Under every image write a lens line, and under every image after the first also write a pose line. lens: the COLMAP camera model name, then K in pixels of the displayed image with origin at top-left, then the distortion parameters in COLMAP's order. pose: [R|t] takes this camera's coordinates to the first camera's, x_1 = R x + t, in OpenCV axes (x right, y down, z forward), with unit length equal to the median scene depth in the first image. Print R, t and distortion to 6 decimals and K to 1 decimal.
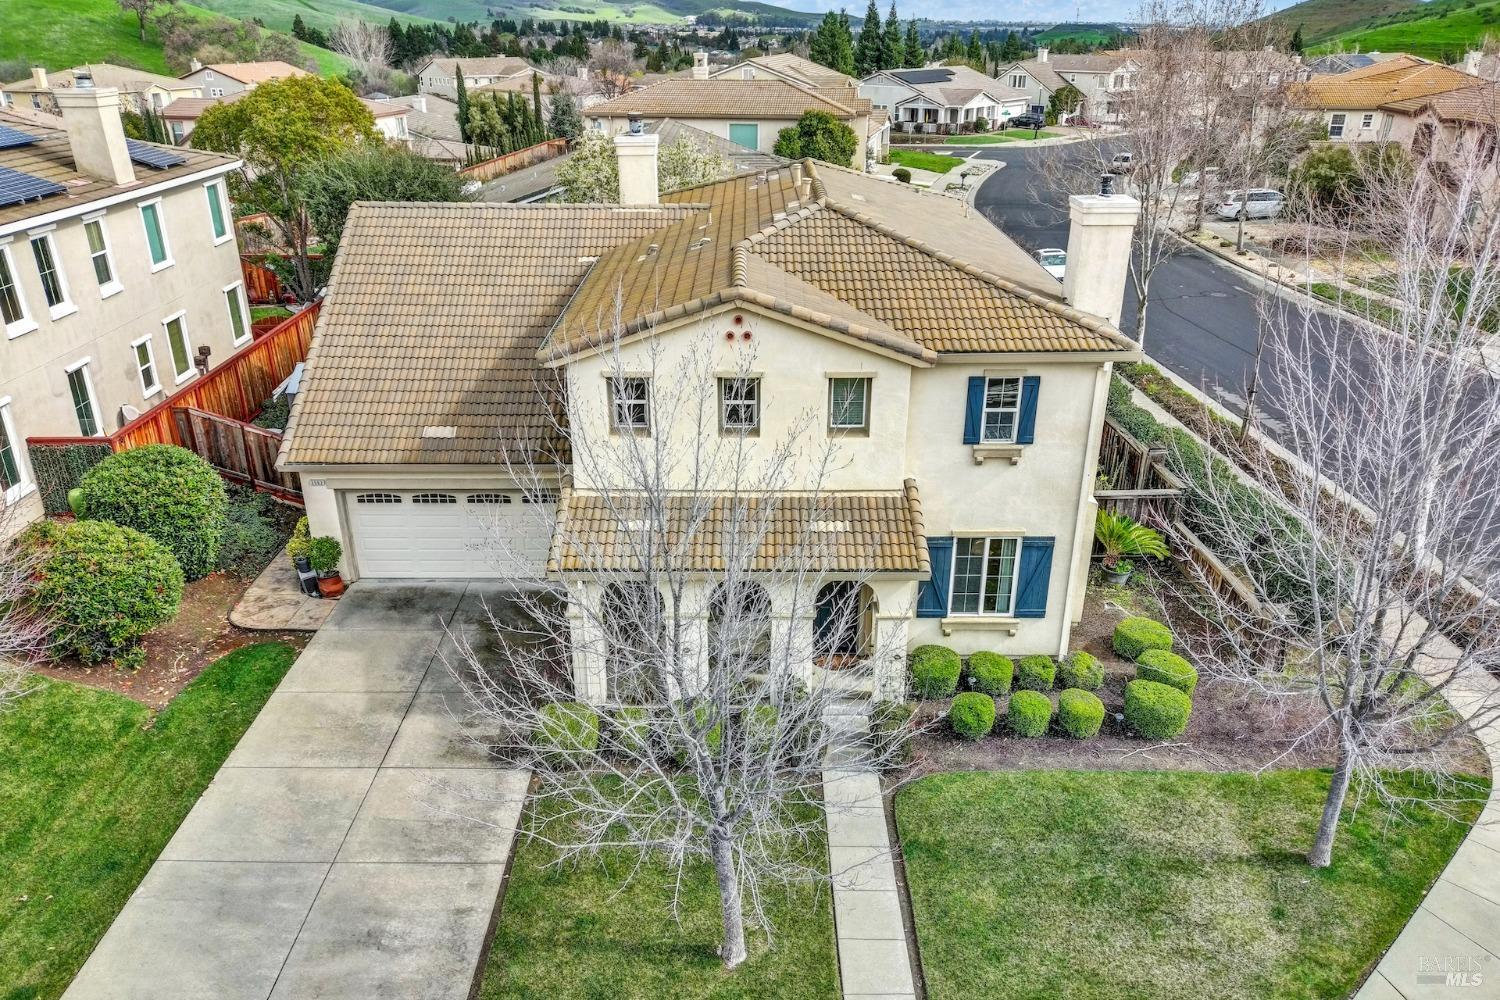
lens RADIAL K [[1117.7, 0, 744.5], [0, 1117.7, 548.6], [0, 0, 1]] dist [0.104978, -0.149315]
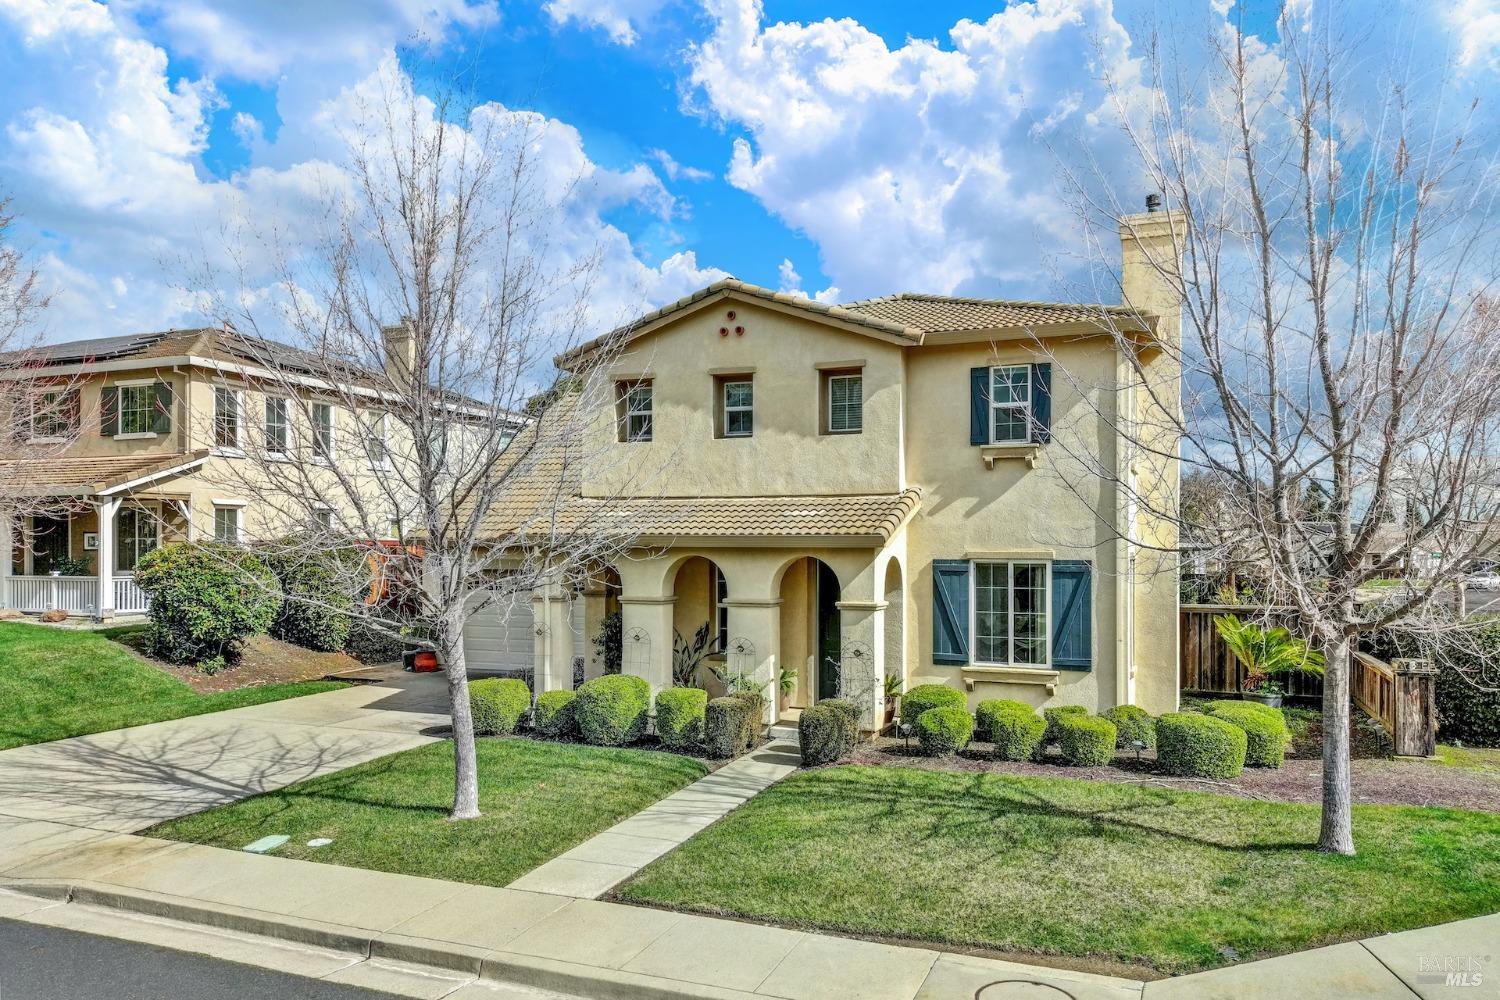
lens RADIAL K [[1117.7, 0, 744.5], [0, 1117.7, 548.6], [0, 0, 1]] dist [0.104978, -0.149315]
pose [[0.929750, 0.005444, -0.368151, 0.342357], [-0.154645, 0.913194, -0.377044, 0.333022], [0.334141, 0.407489, 0.849884, 0.203419]]
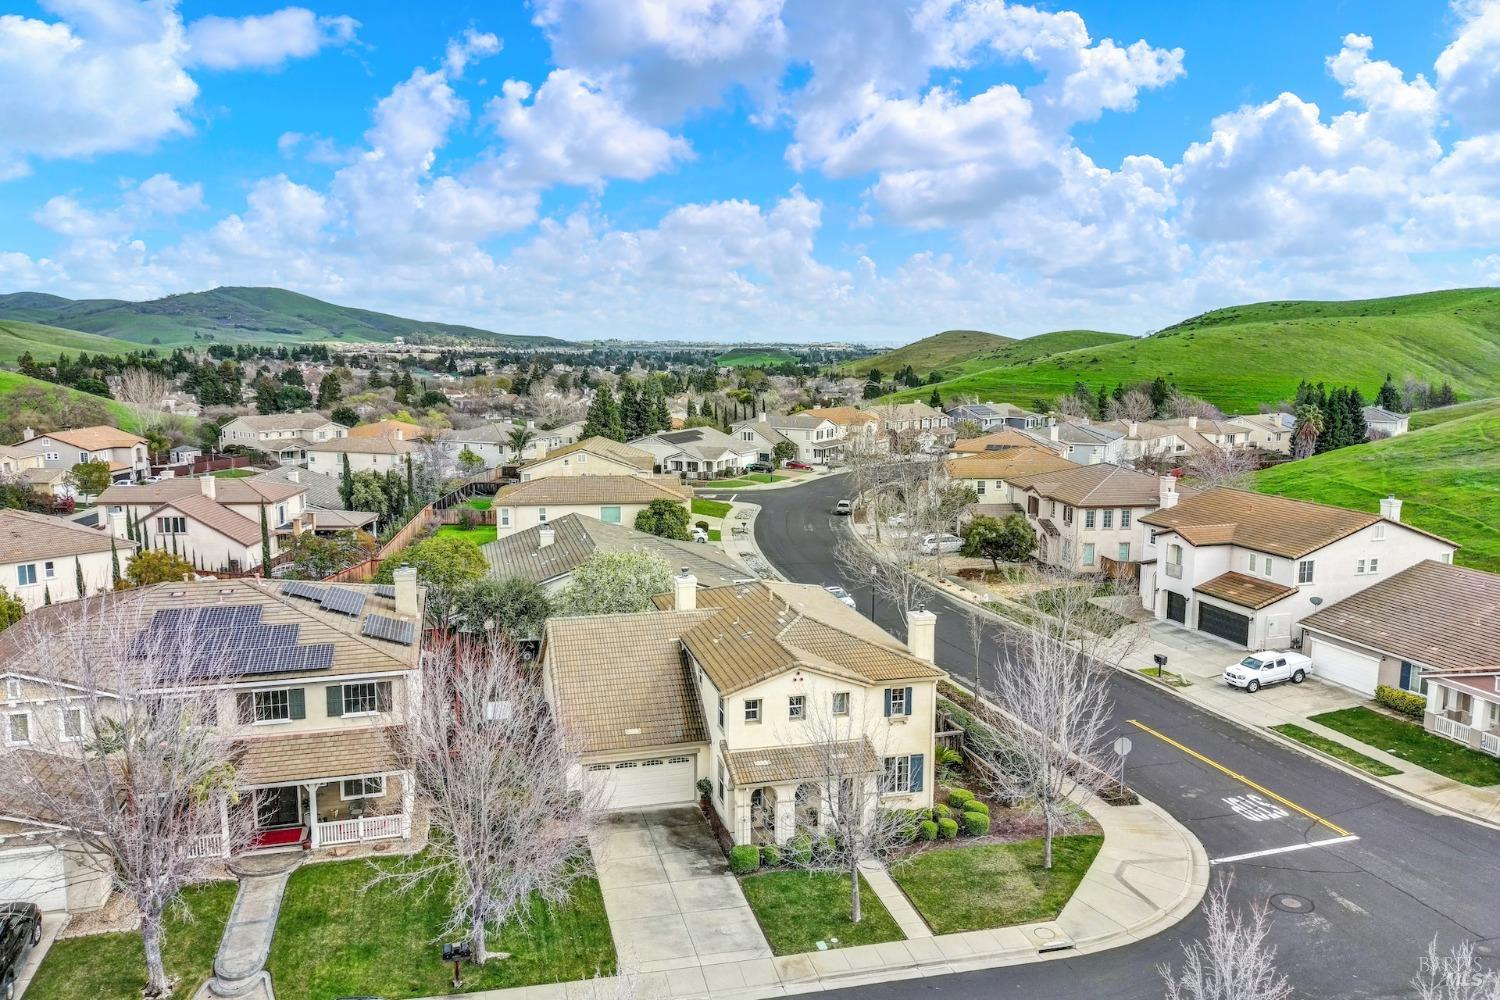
lens RADIAL K [[1088.5, 0, 729.9], [0, 1088.5, 500.7], [0, 0, 1]] dist [0.092022, -0.136545]
pose [[0.970671, -0.034931, 0.237859, -0.643338], [0.102169, 0.955535, -0.276613, 0.076327], [-0.217620, 0.292802, 0.931079, -1.200544]]
